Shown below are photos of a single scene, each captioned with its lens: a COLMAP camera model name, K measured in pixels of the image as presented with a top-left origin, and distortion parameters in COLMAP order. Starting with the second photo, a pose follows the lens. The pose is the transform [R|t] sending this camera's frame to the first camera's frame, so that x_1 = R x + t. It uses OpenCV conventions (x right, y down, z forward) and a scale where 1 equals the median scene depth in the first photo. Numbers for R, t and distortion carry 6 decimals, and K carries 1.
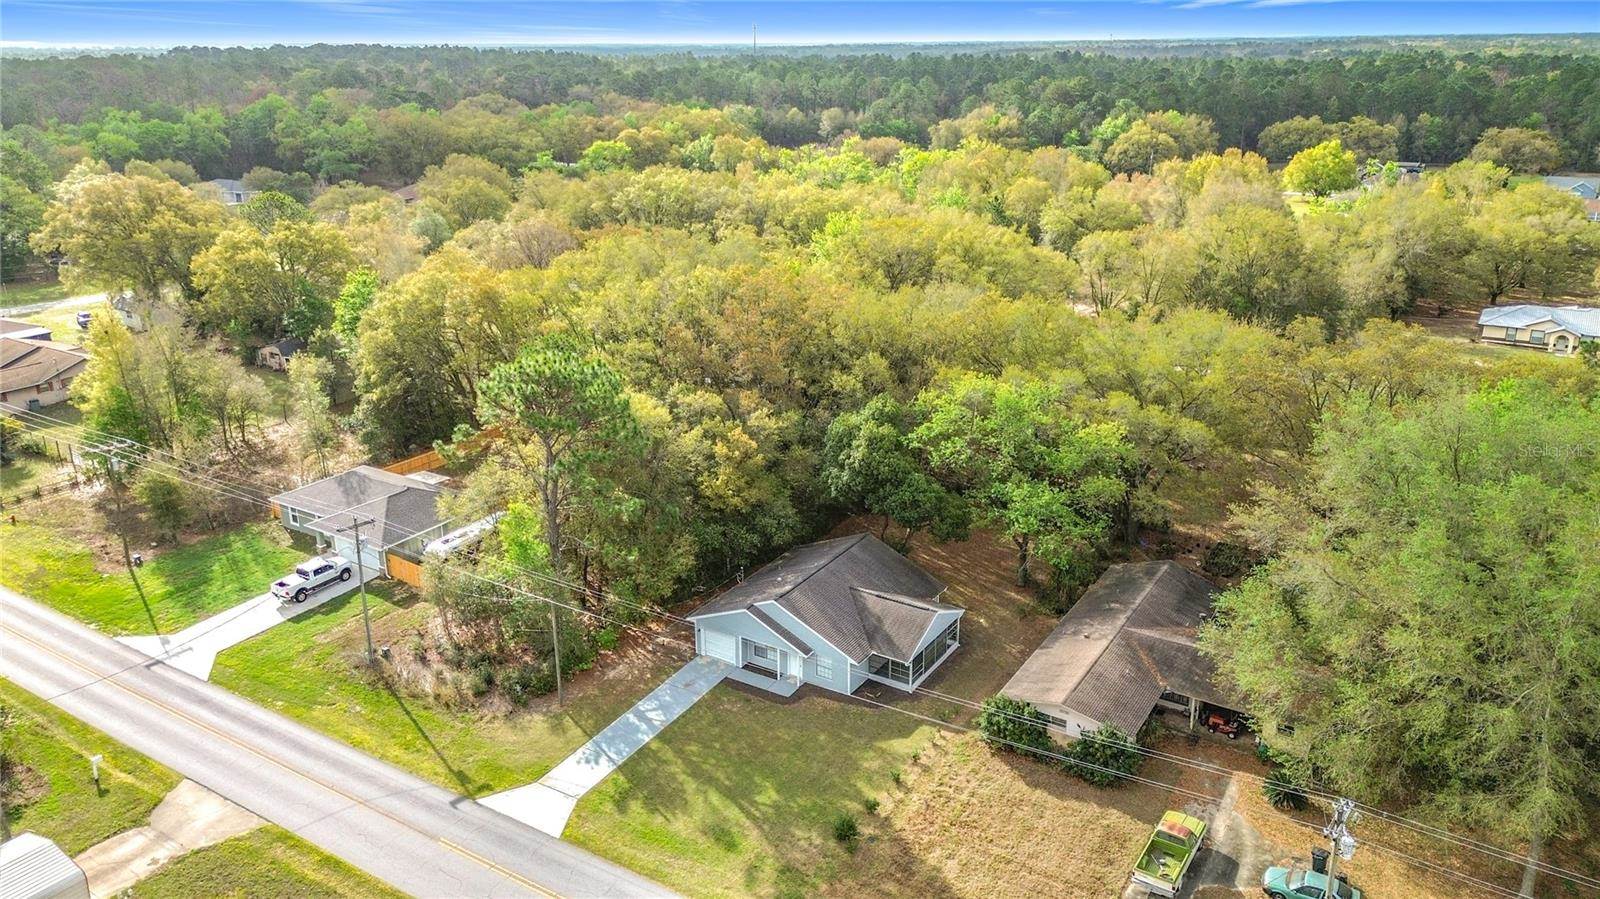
lens RADIAL K [[1154.7, 0, 800.0], [0, 1154.7, 449.5], [0, 0, 1]] dist [0.073259, -0.089454]
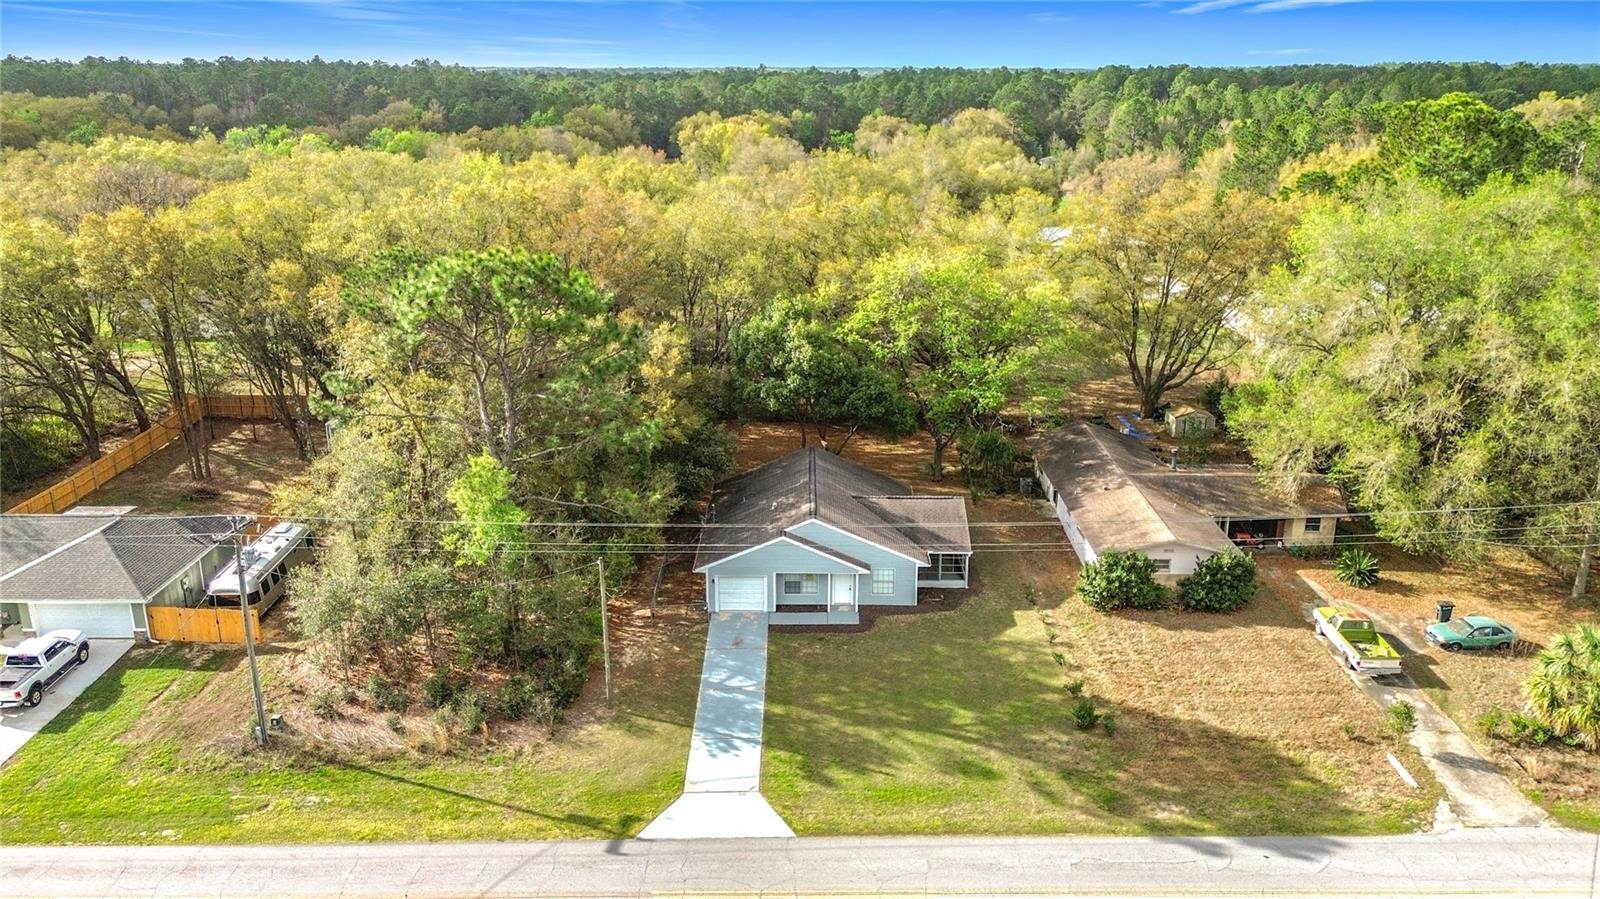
lens RADIAL K [[1154.7, 0, 800.0], [0, 1154.7, 449.5], [0, 0, 1]] dist [0.073259, -0.089454]
pose [[0.844568, -0.158403, 0.511481, -0.447706], [0.170911, 0.985022, 0.022843, 0.059649], [-0.507438, 0.068125, 0.858991, 0.279352]]
